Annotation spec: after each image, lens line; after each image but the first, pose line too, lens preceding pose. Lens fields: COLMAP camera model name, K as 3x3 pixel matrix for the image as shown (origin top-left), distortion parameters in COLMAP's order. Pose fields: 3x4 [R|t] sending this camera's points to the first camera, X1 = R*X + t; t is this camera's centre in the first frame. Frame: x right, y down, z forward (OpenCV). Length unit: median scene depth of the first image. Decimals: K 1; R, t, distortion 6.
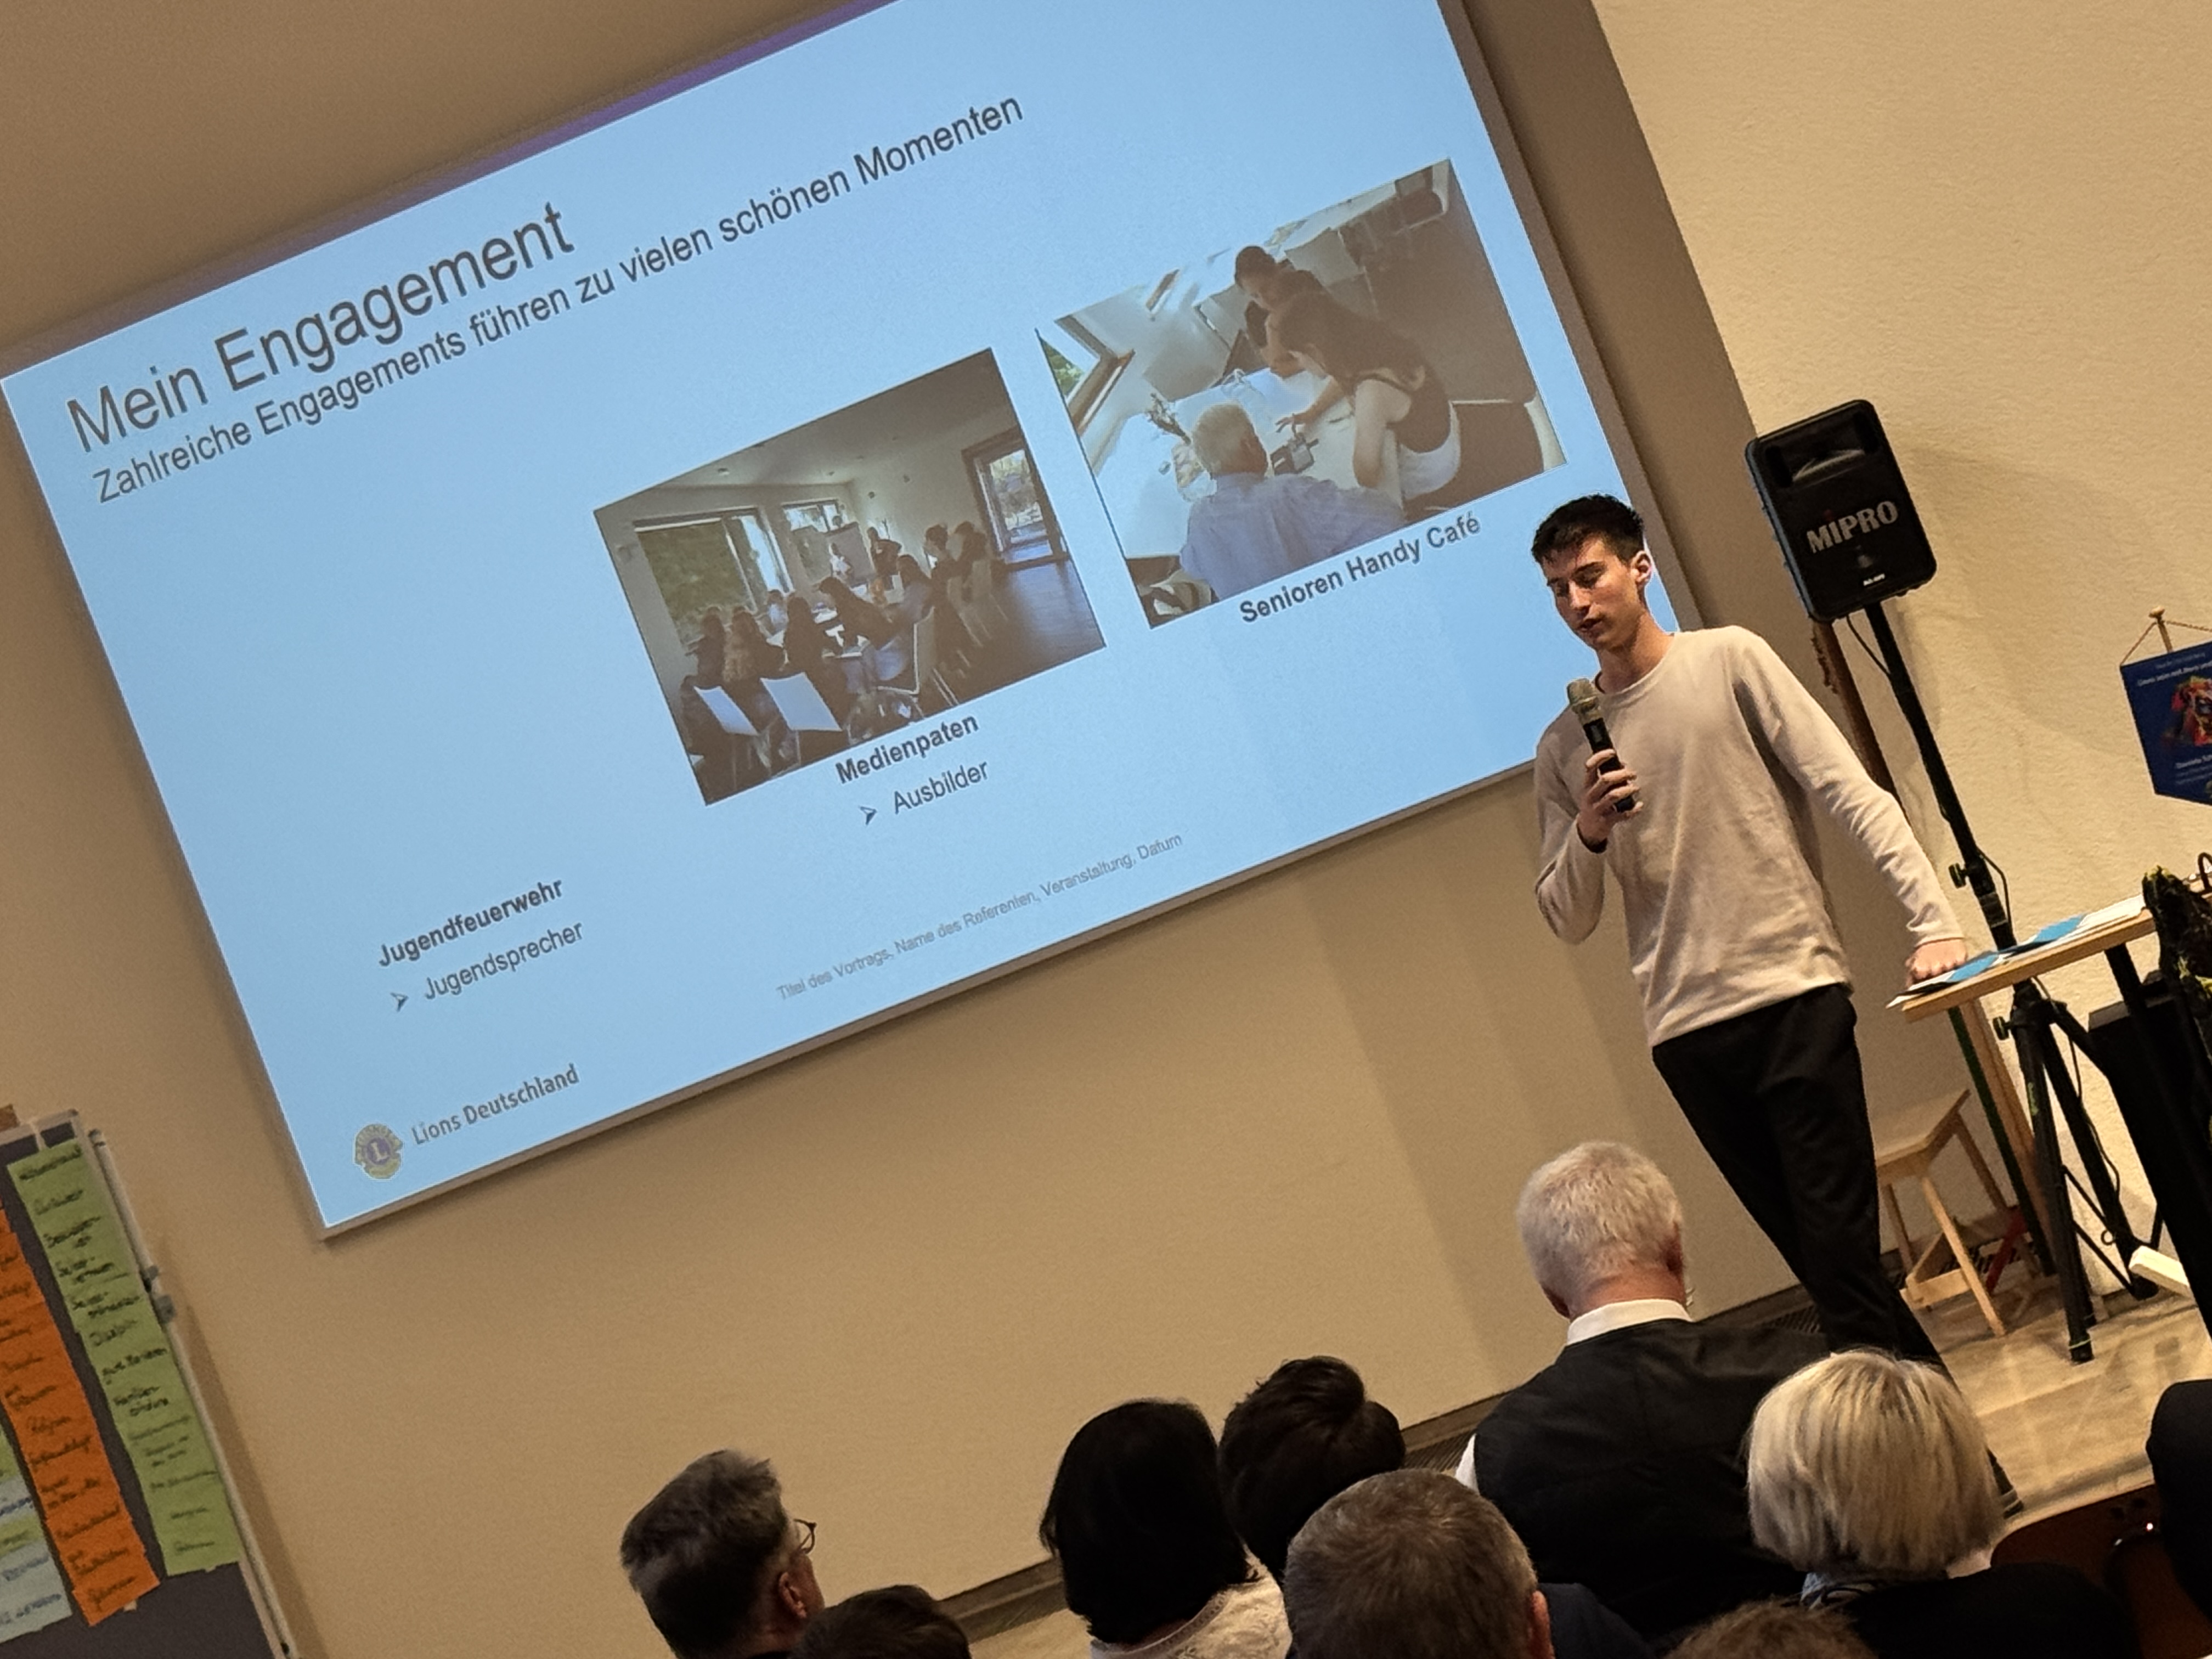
lens RADIAL K [[5528.8, 0, 1117.4], [0, 5528.8, 839.7], [0, 0, 1]] dist [0.488837, 0.000000]
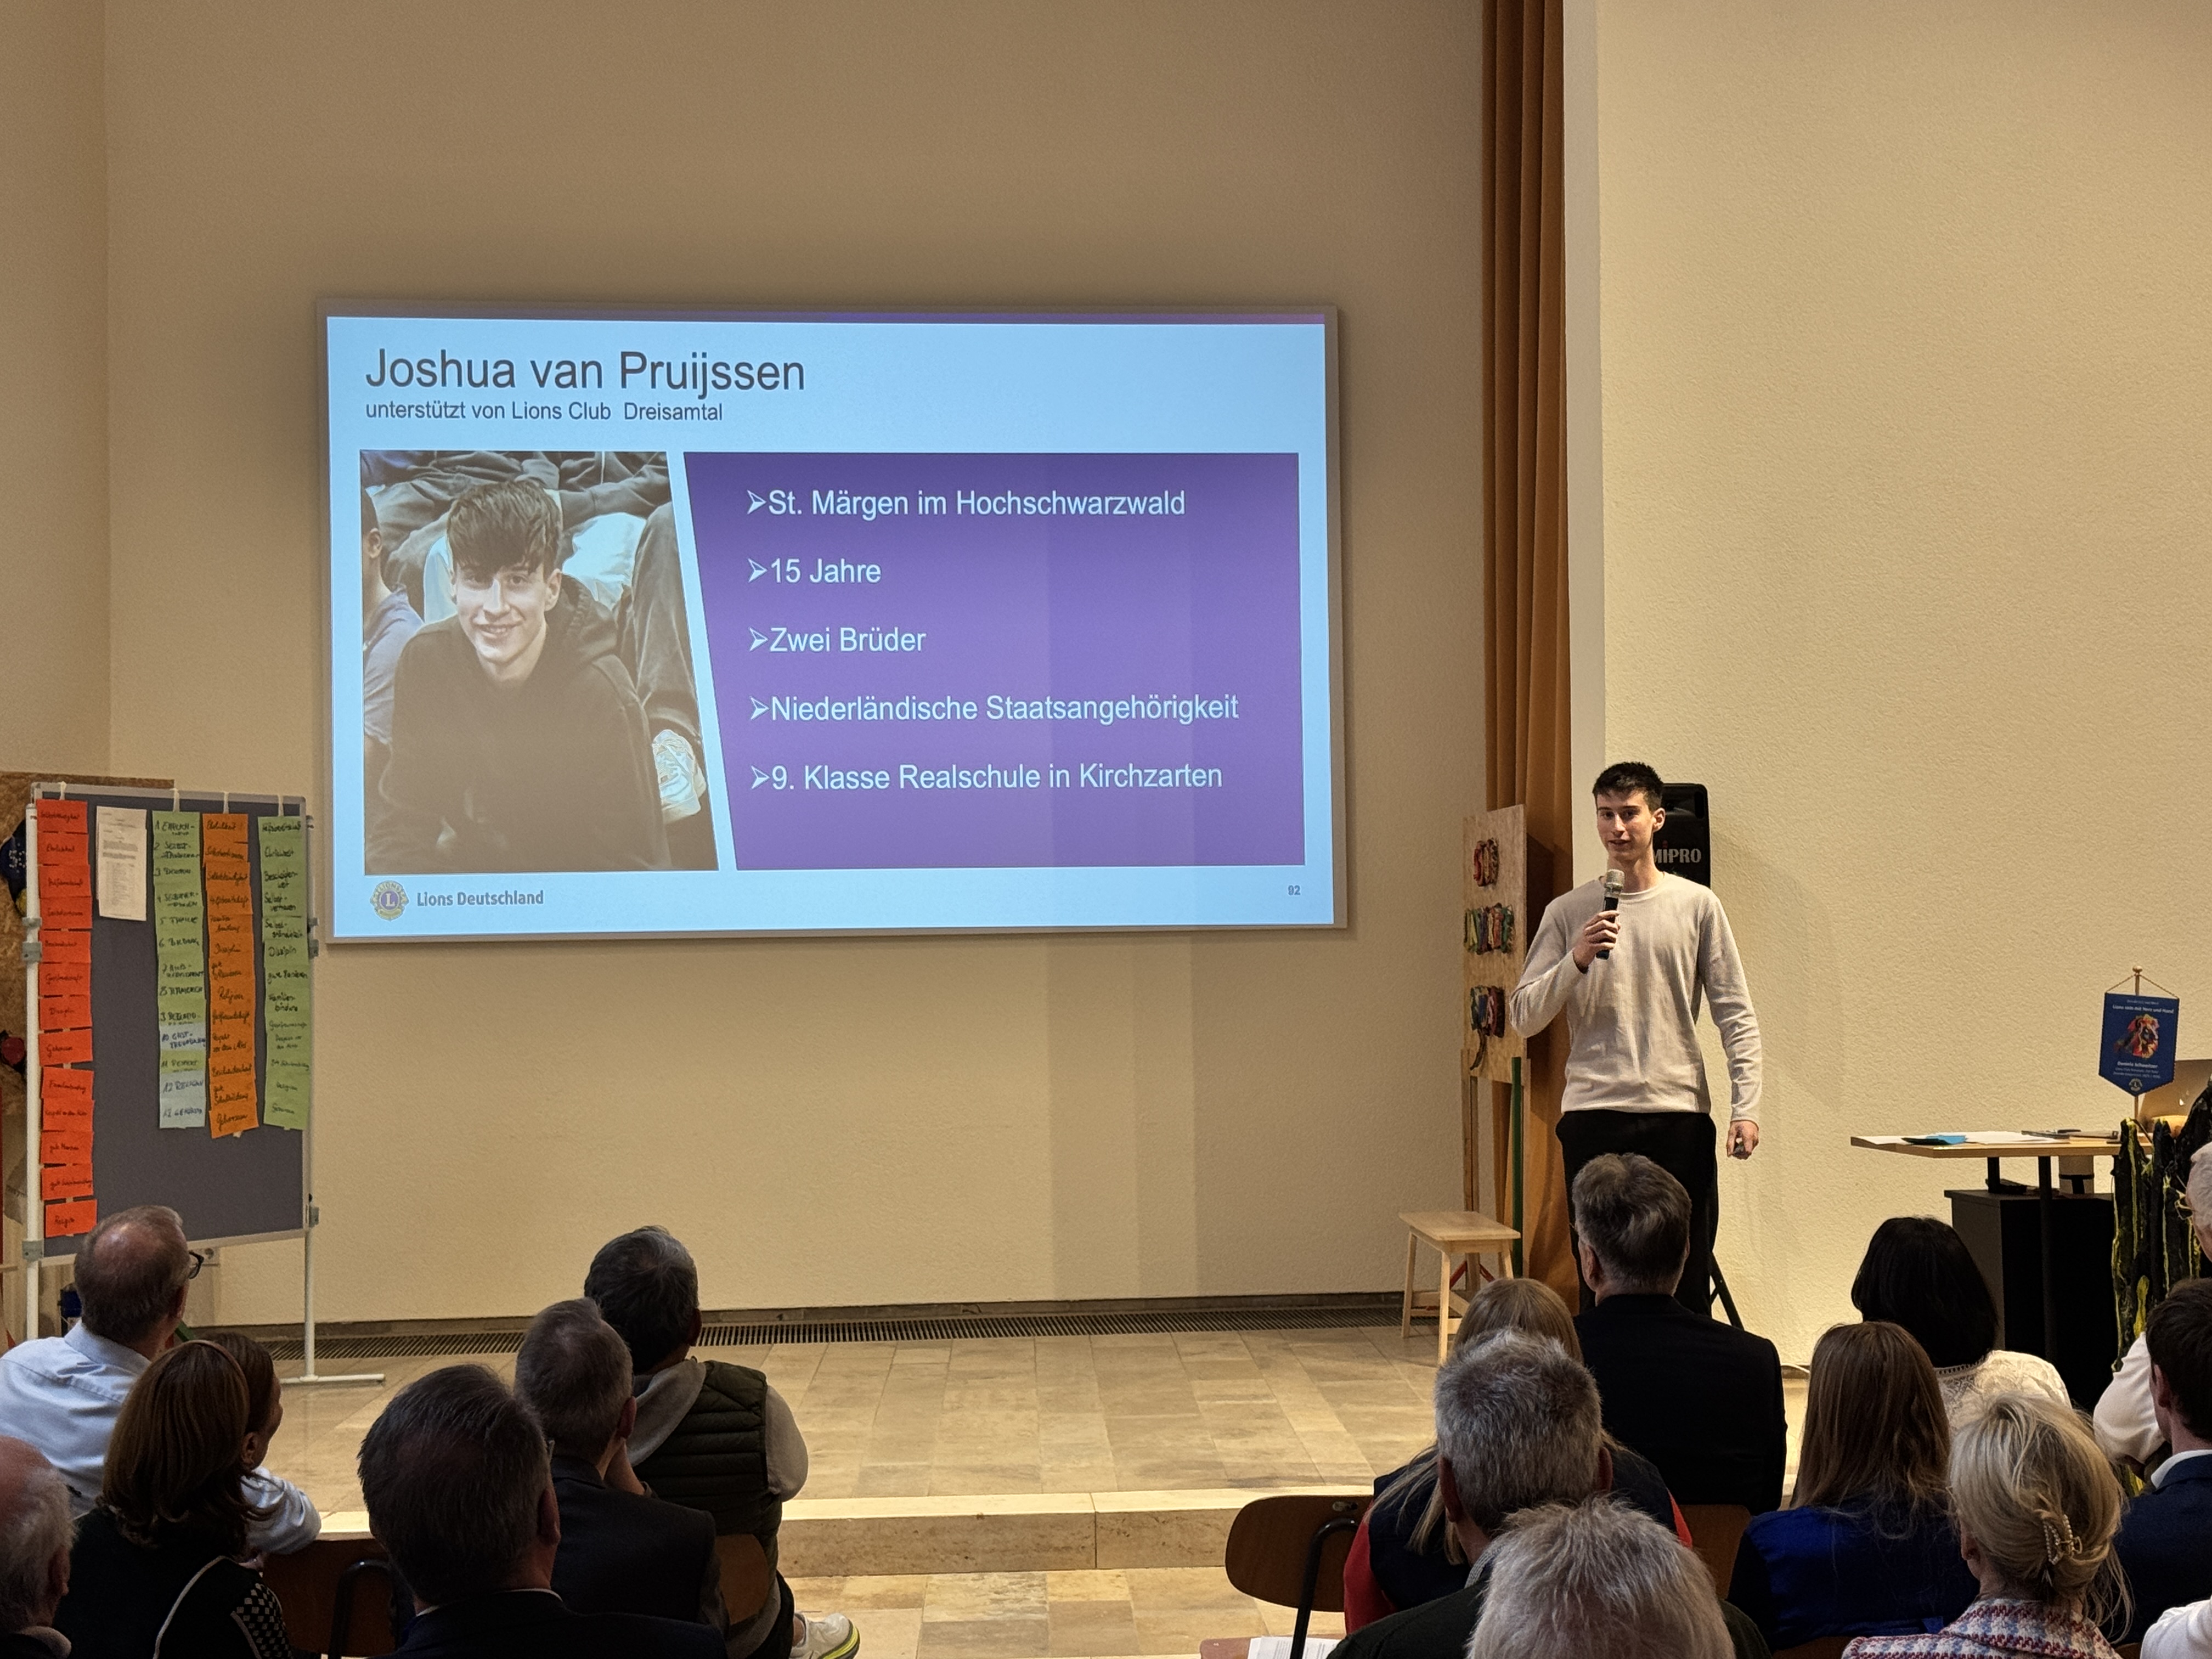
lens RADIAL K [[3486.5, 0, 1110.0], [0, 3486.5, 813.9], [0, 0, 1]] dist [0.478326, 0.000000]
pose [[0.897171, 0.359333, 0.256833, -0.239175], [-0.338900, 0.932952, -0.121434, 0.095282], [-0.283249, 0.021906, 0.958796, 0.060372]]
